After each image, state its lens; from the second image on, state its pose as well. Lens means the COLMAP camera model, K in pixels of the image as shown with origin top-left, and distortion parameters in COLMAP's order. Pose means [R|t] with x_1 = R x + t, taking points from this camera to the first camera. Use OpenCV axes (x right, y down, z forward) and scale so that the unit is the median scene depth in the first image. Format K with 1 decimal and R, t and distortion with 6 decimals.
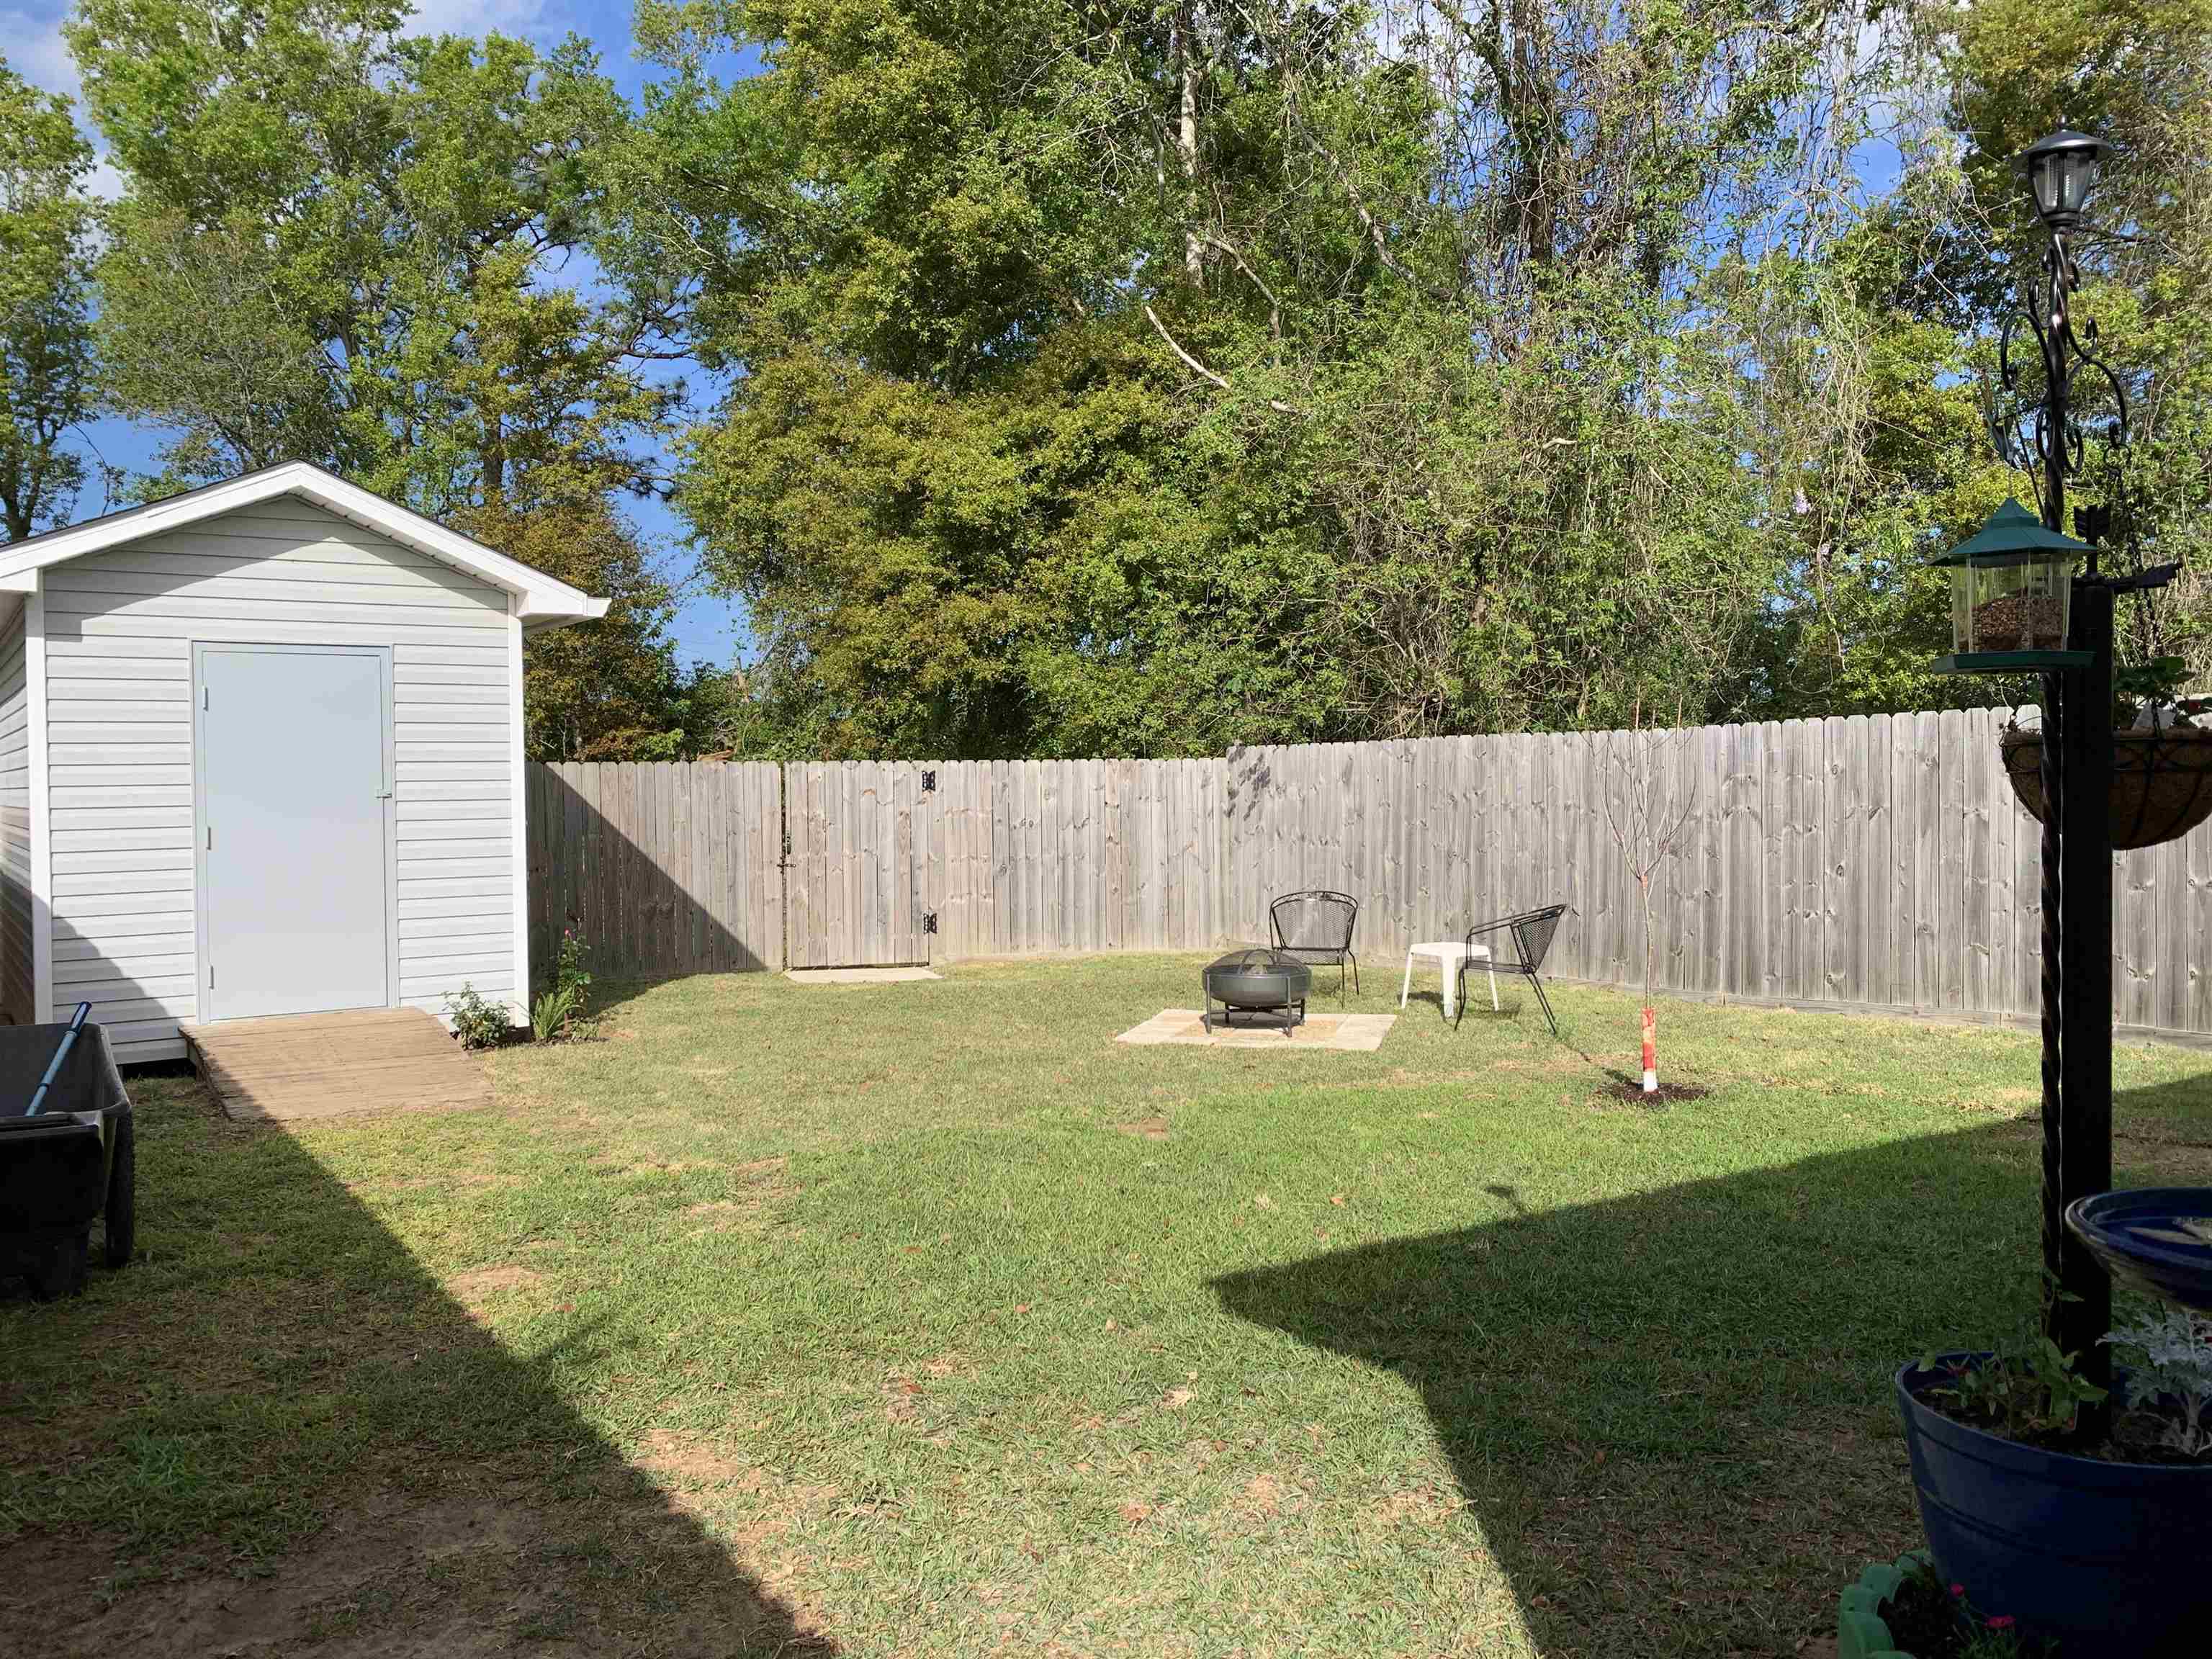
lens RADIAL K [[1649.2, 0, 1106.0], [0, 1649.2, 829.5], [0, 0, 1]] dist [0.117818, -0.200264]
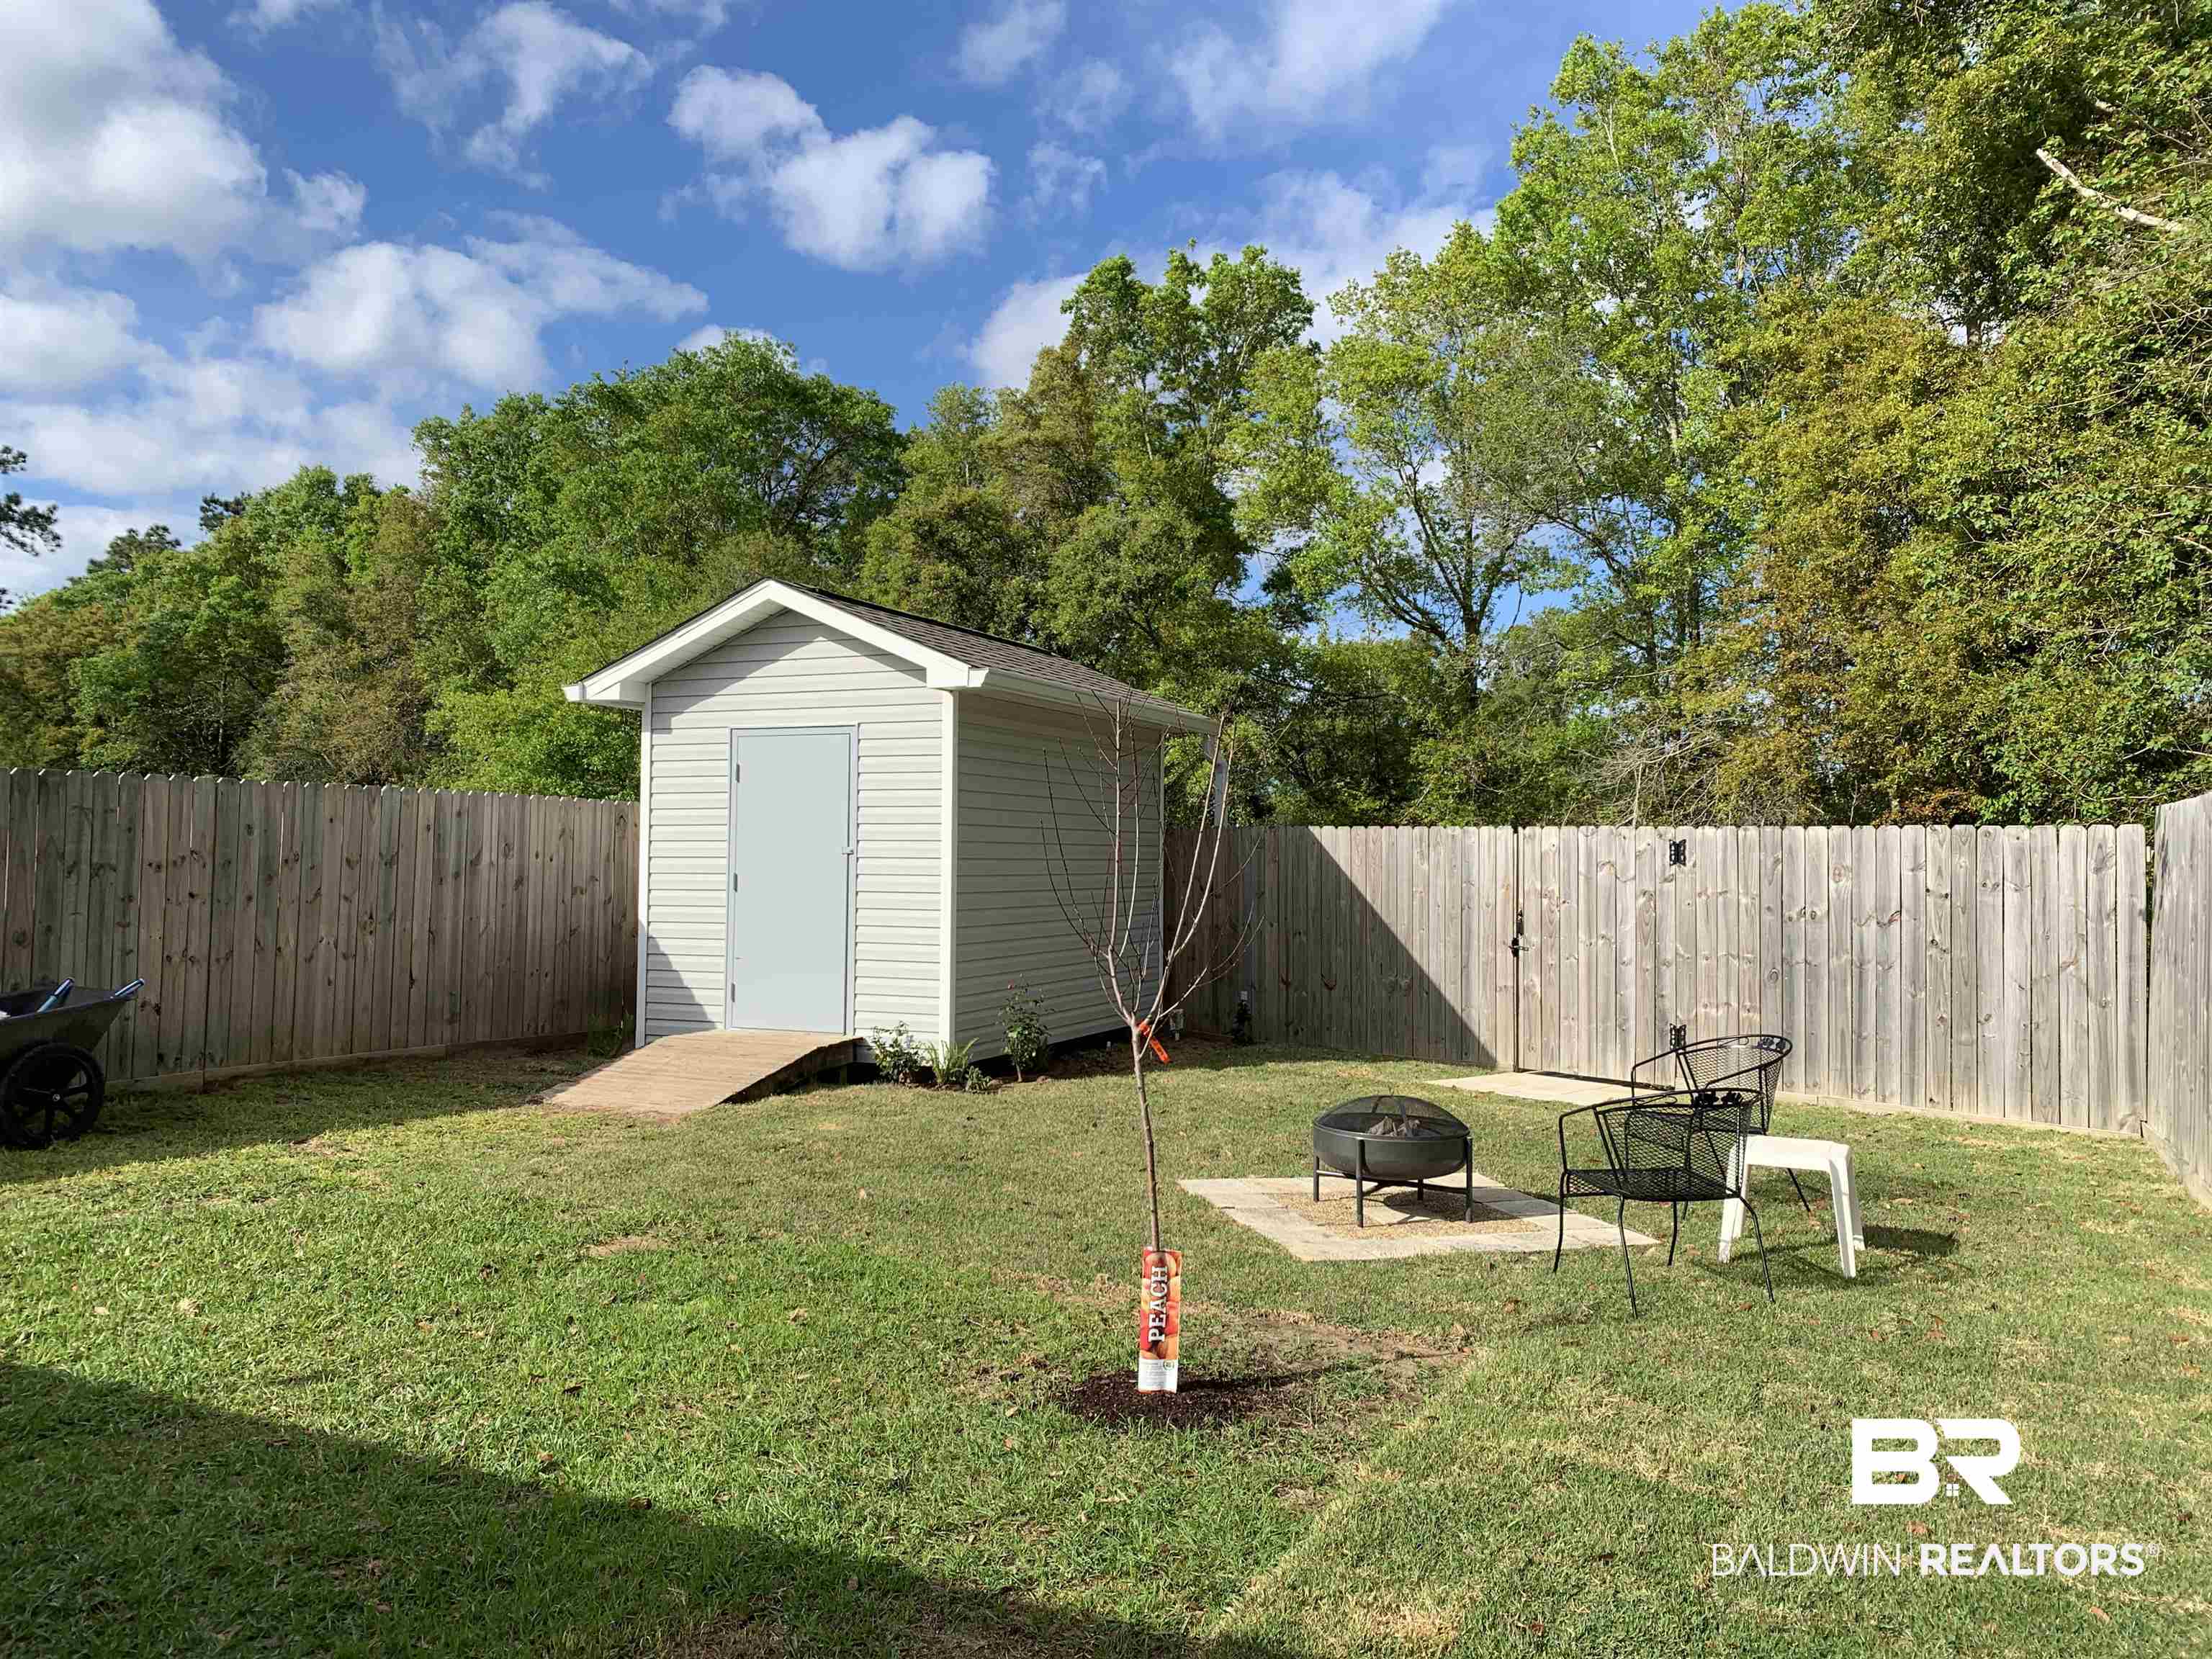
lens RADIAL K [[1690.9, 0, 1096.4], [0, 1690.9, 811.8], [0, 0, 1]] dist [0.112740, -0.243567]
pose [[0.515117, -0.002252, -0.857117, 0.564516], [-0.040906, 0.998792, -0.027209, -0.019918], [0.856143, 0.049077, 0.514403, 0.452087]]
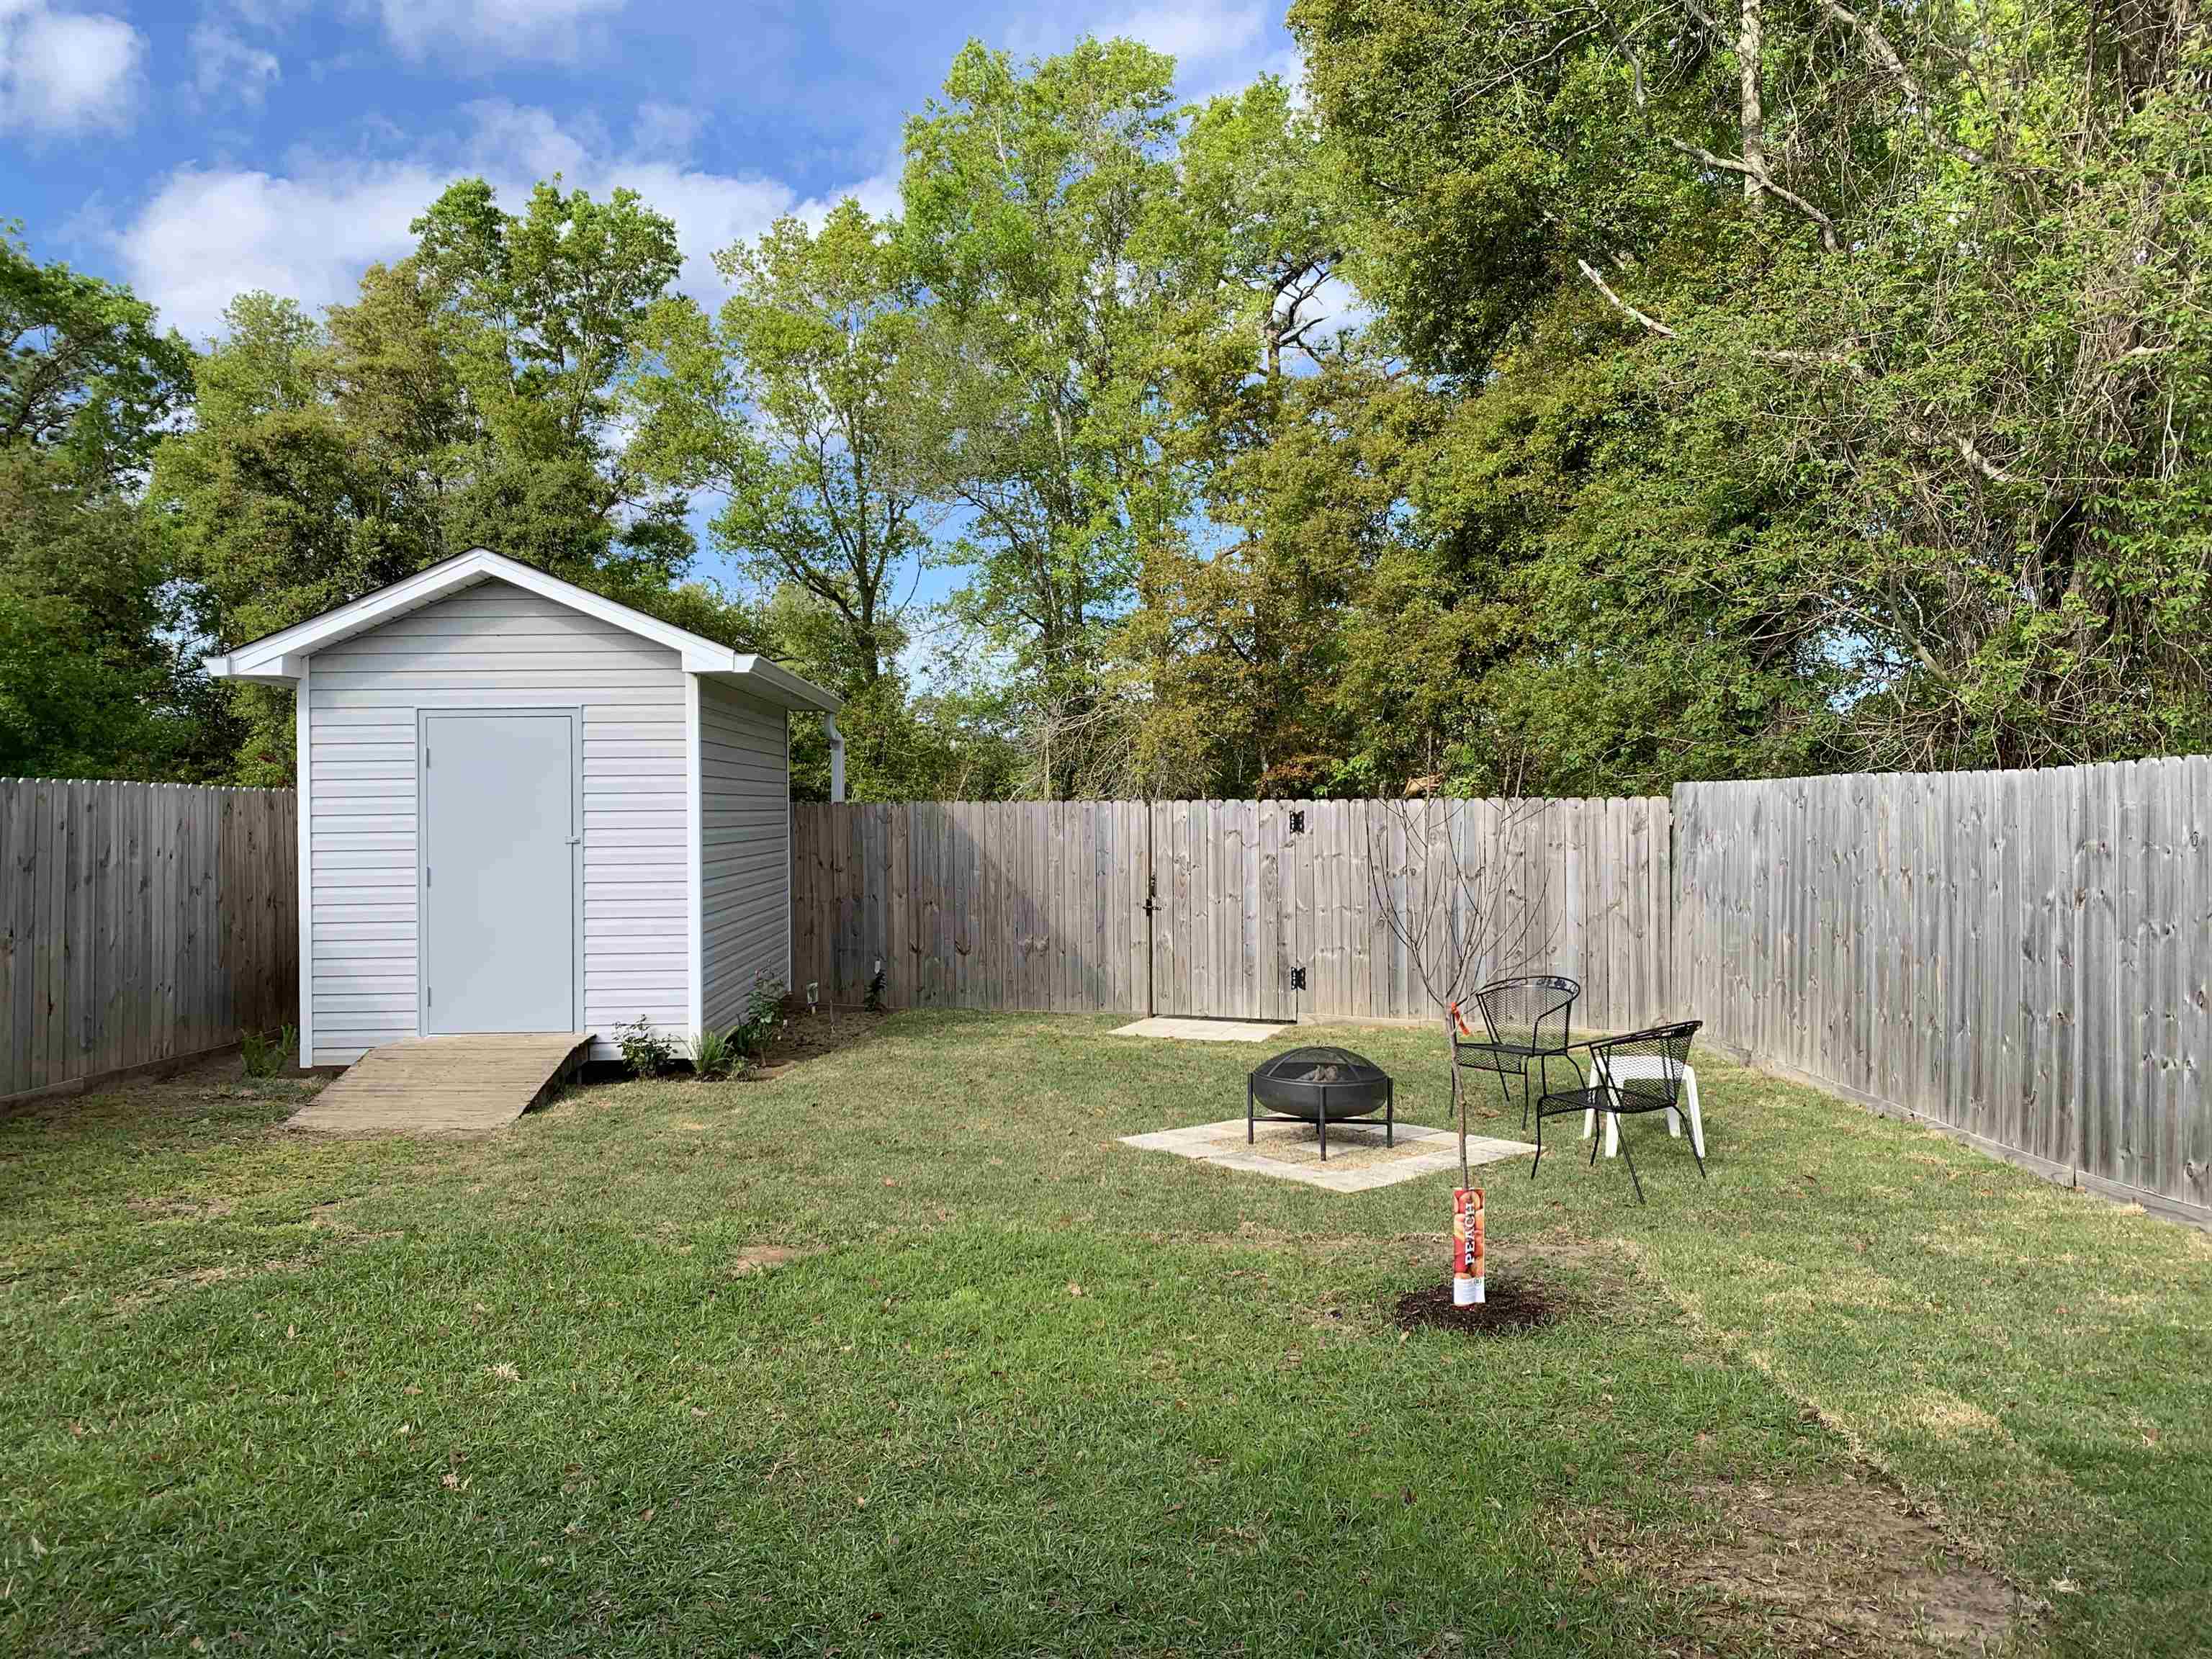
lens RADIAL K [[1689.1, 0, 1103.0], [0, 1689.1, 817.9], [0, 0, 1]] dist [0.037895, -0.046474]
pose [[0.834773, 0.011014, -0.550483, 0.404031], [-0.018764, 0.999788, -0.008451, -0.027833], [0.550274, 0.017384, 0.834803, 0.213402]]
